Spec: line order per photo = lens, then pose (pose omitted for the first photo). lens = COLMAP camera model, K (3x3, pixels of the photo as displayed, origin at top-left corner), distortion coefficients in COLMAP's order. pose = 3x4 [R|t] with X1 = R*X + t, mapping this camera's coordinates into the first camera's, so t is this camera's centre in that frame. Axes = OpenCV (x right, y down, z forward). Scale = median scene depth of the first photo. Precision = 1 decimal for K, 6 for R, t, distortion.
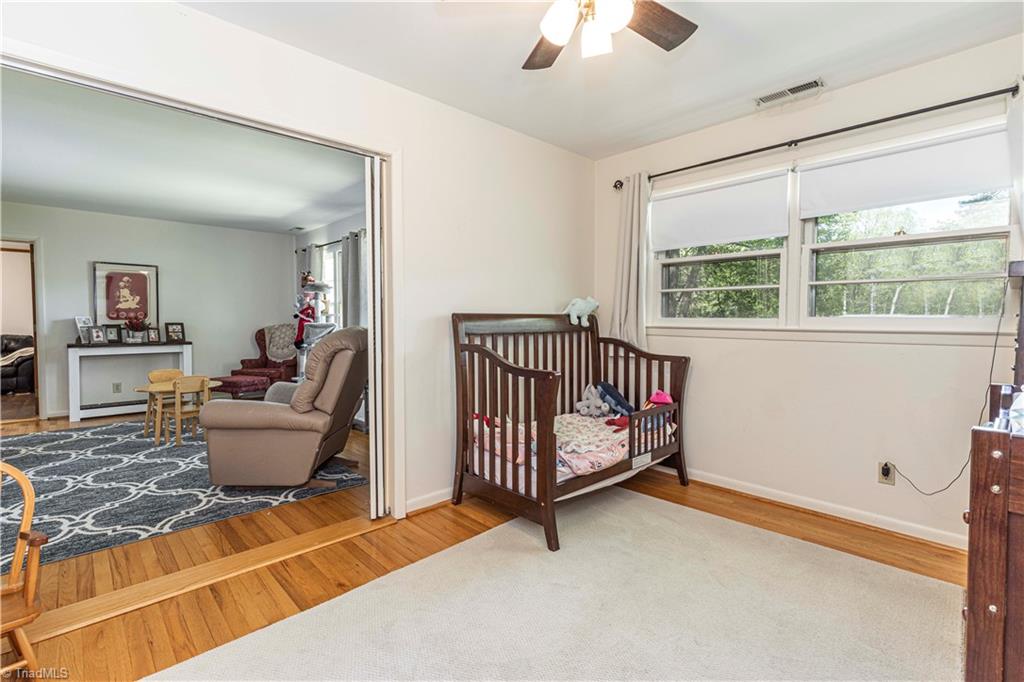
lens RADIAL K [[469.3, 0, 503.5], [0, 469.3, 332.8], [0, 0, 1]] dist [0.003155, 0.001100]
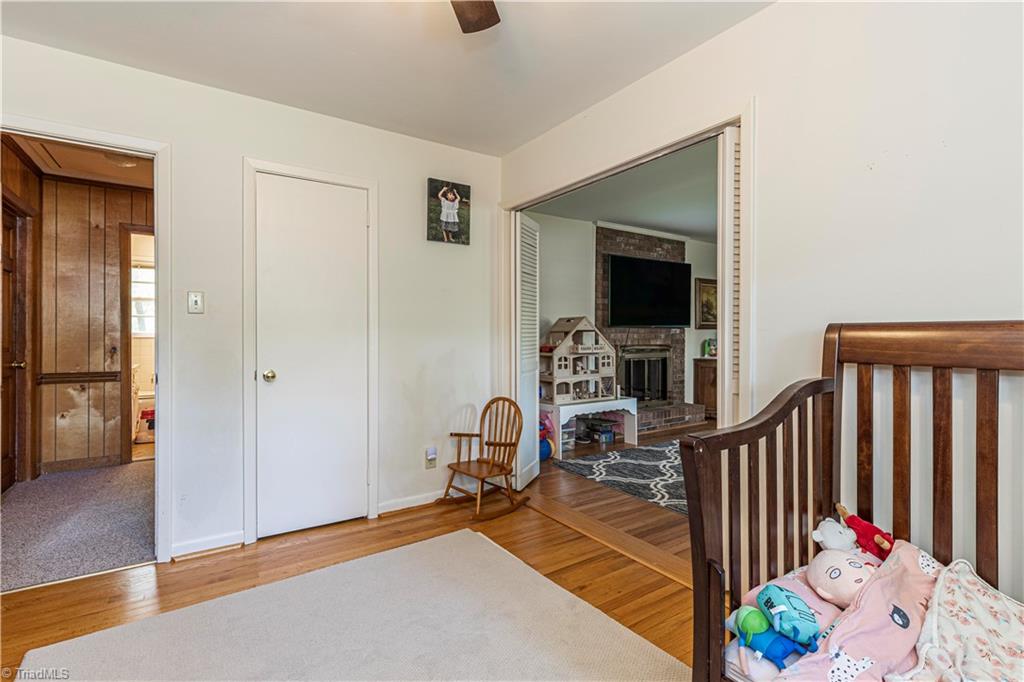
lens RADIAL K [[469.3, 0, 539.3], [0, 469.3, 342.9], [0, 0, 1]] dist [0.003155, 0.001100]
pose [[-0.141404, 0.007577, -0.989923, 0.602950], [-0.016941, 0.999806, 0.010073, -0.020051], [0.989807, 0.018195, -0.141248, 0.886999]]
